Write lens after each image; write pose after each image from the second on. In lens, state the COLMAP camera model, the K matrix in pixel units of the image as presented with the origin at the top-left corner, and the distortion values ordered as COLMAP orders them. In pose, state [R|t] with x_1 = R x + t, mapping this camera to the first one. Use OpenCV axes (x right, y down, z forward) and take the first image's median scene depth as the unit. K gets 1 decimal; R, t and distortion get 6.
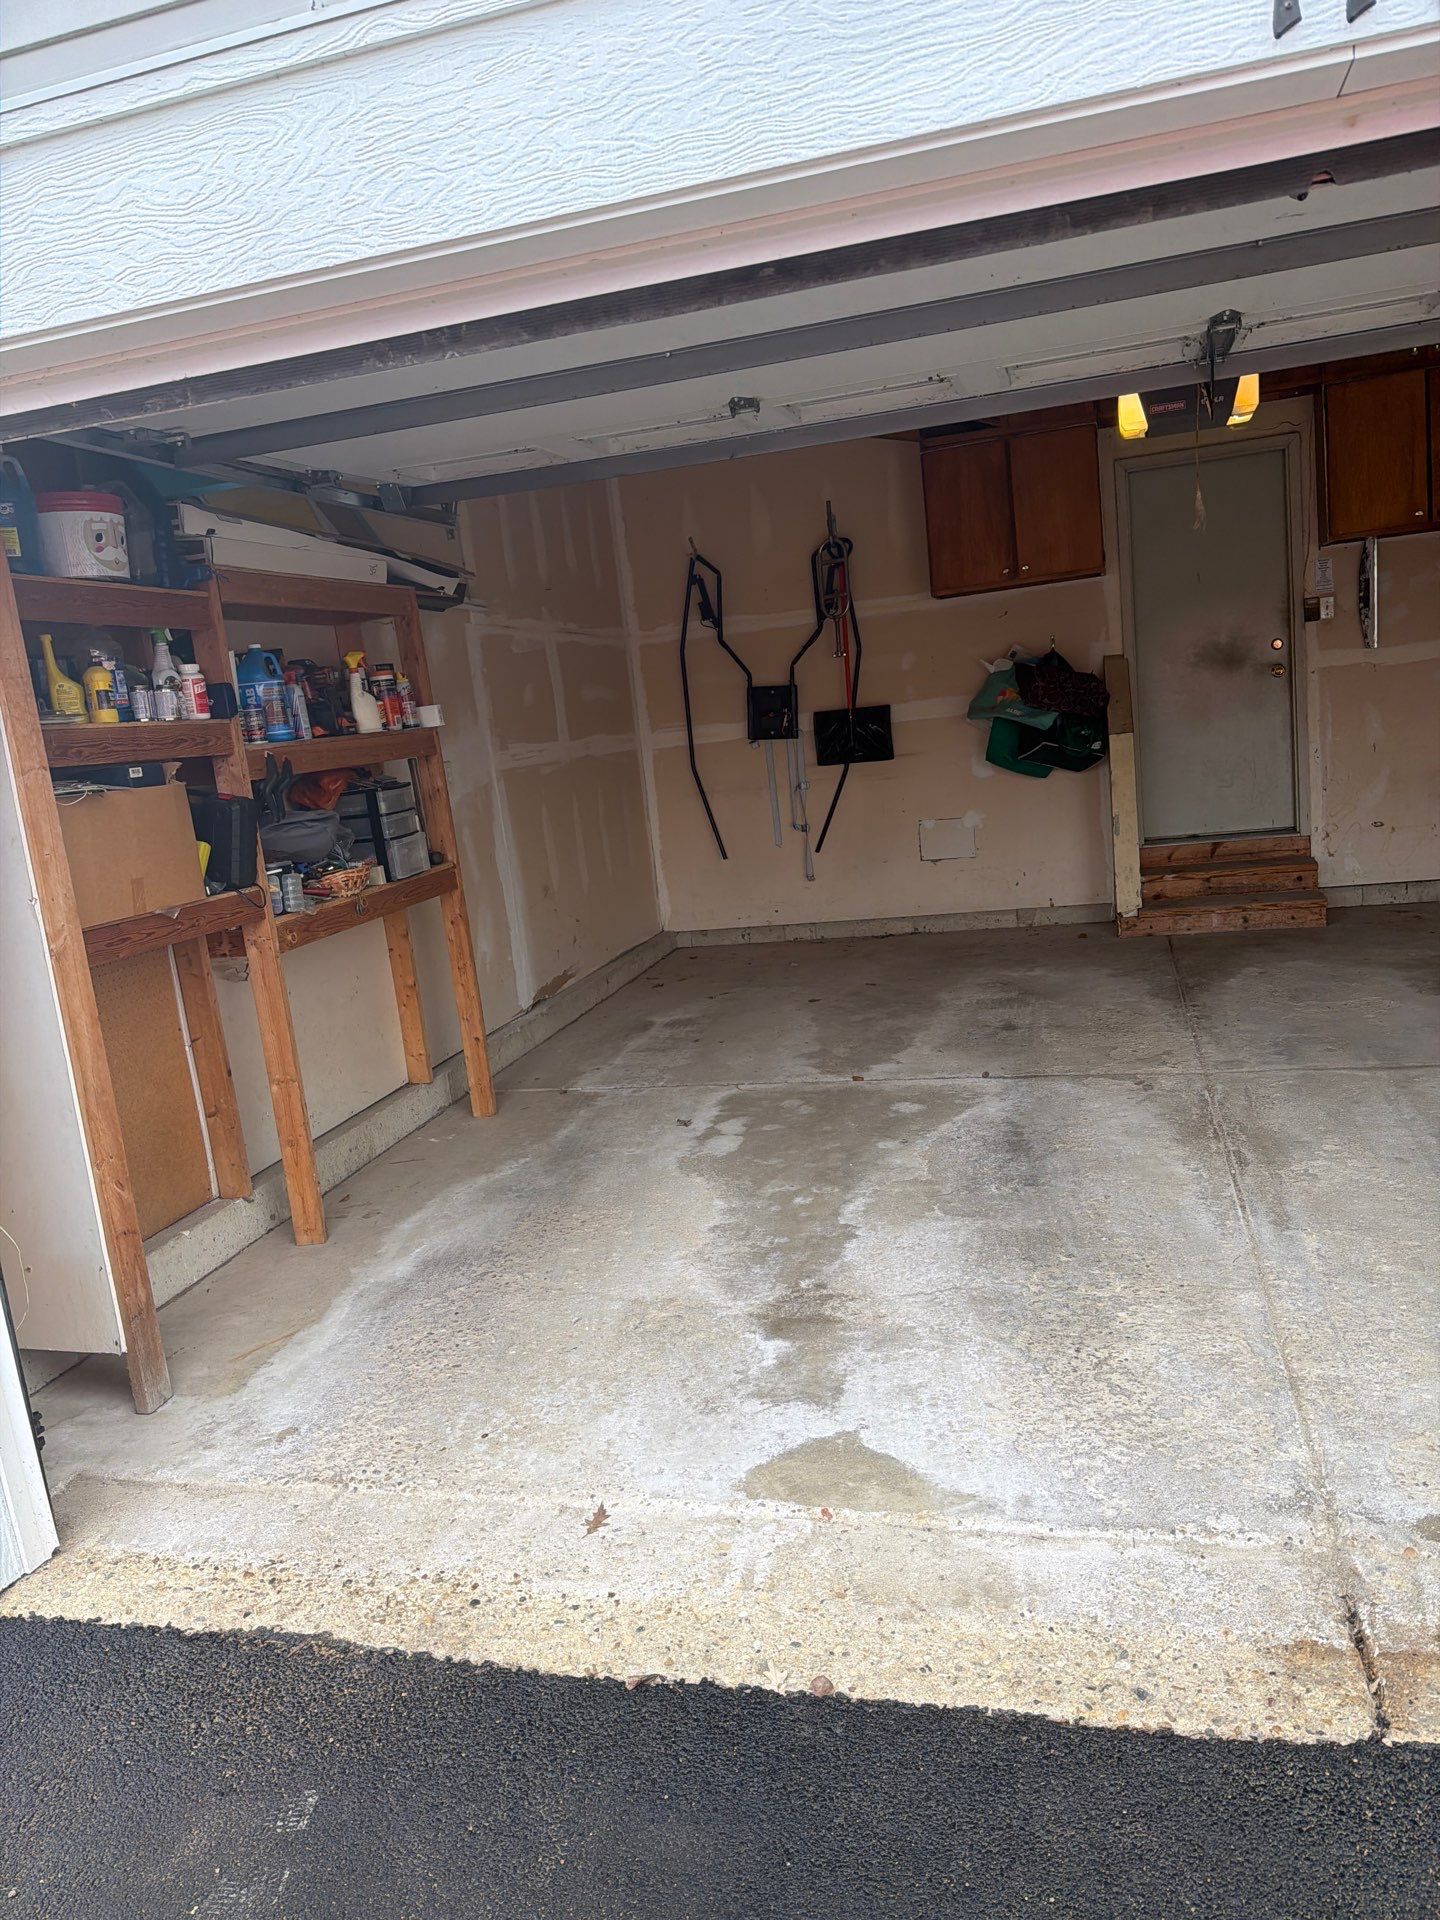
lens RADIAL K [[1328.5, 0, 675.6], [0, 1328.5, 962.8], [0, 0, 1]] dist [0.025047, -0.035725]
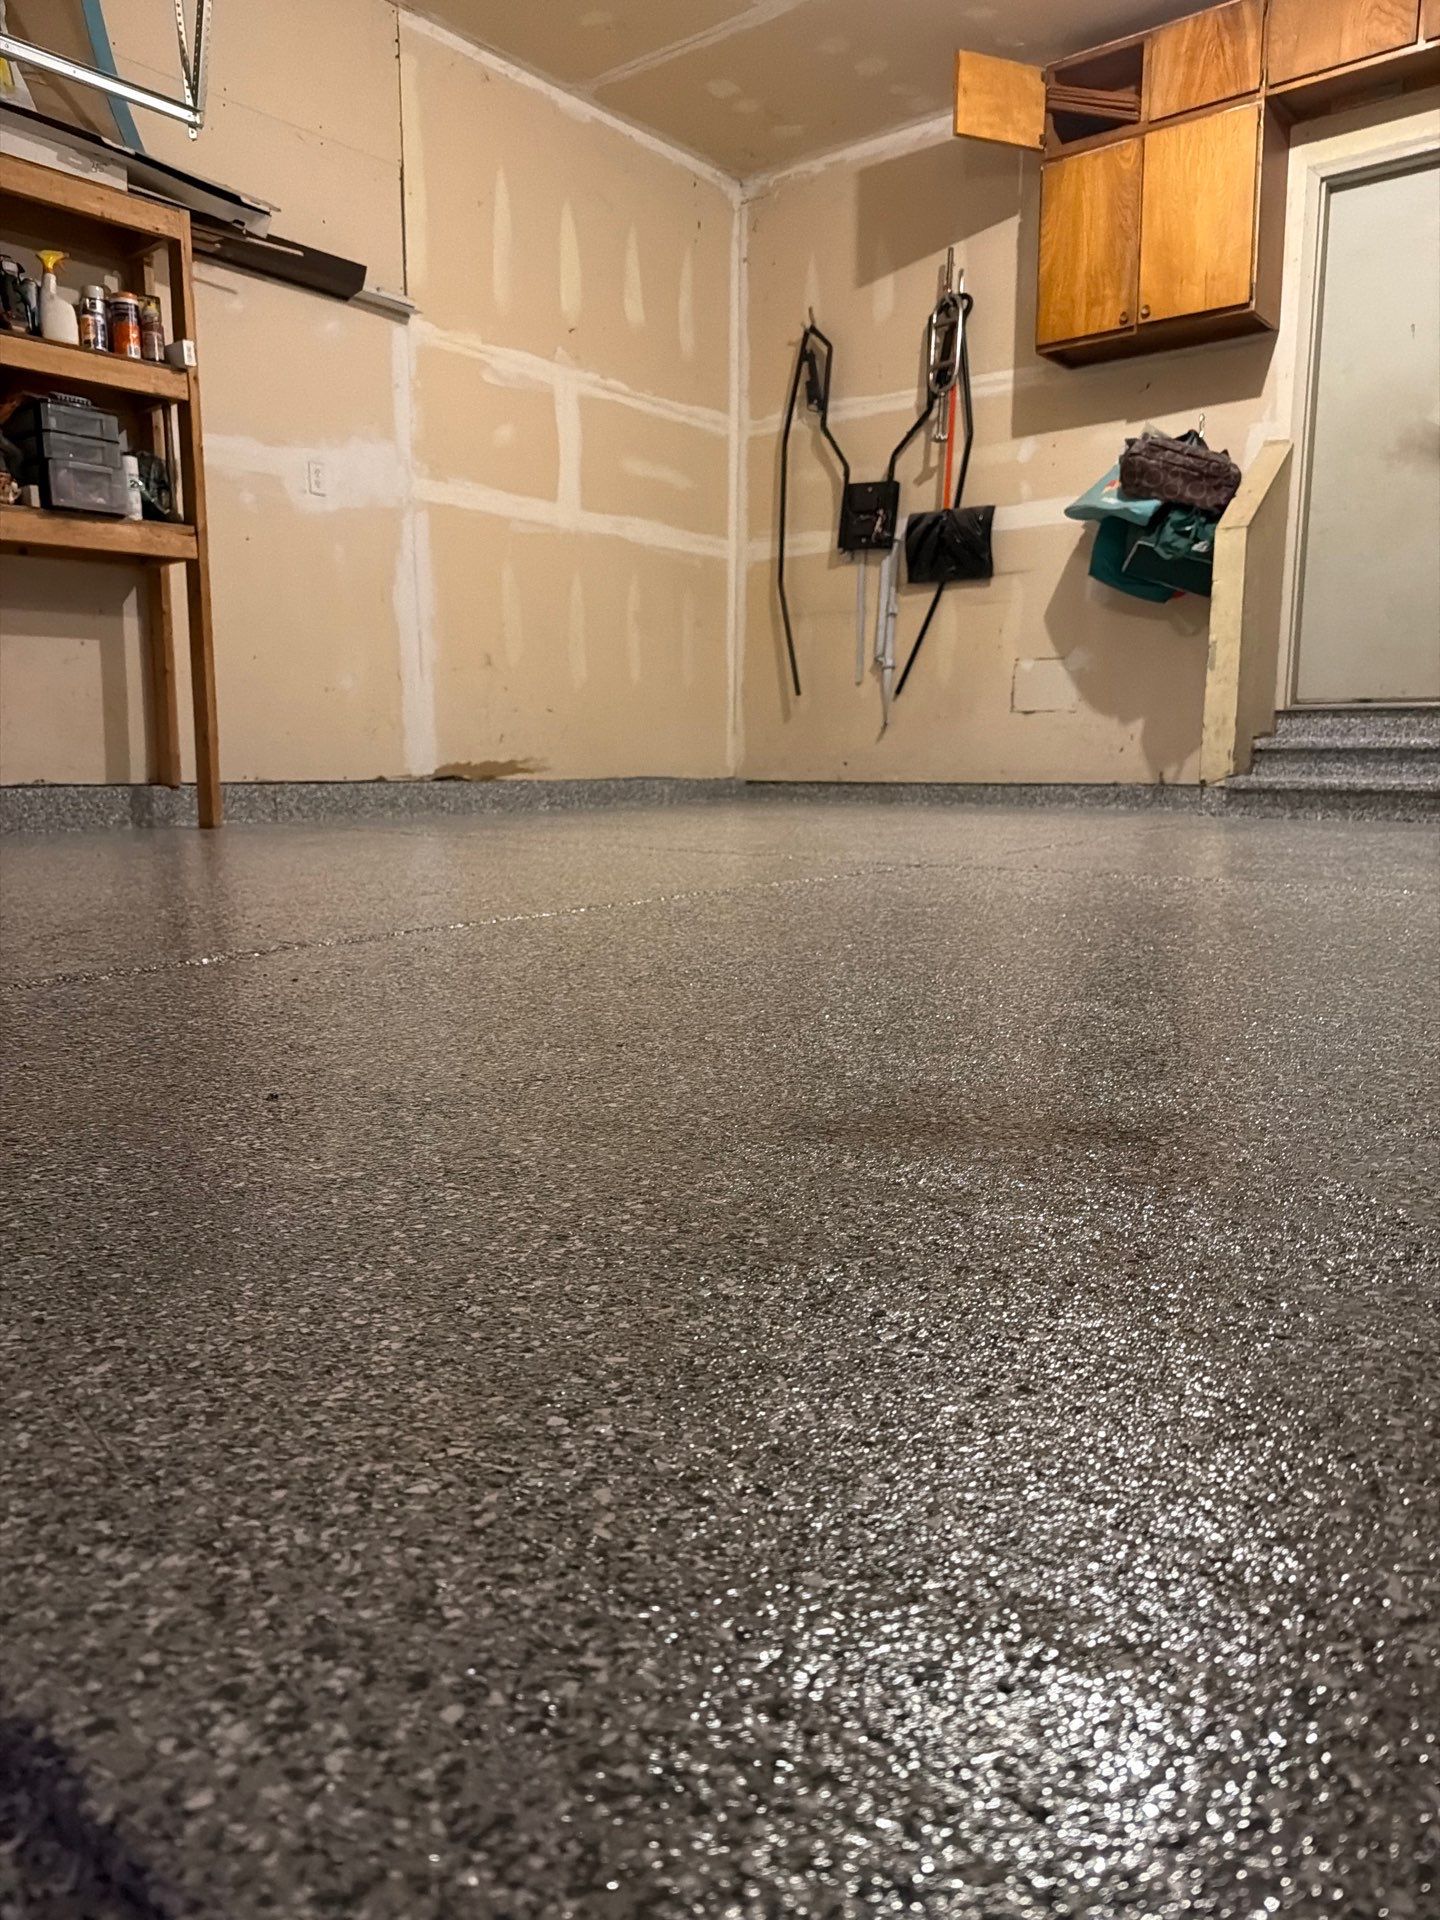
lens RADIAL K [[1328.5, 0, 711.3], [0, 1328.5, 965.7], [0, 0, 1]] dist [0.025047, -0.035725]
pose [[0.906233, 0.177861, -0.383546, 0.359232], [-0.181034, 0.983074, 0.028136, 0.083085], [0.382059, 0.043938, 0.923093, 0.209476]]
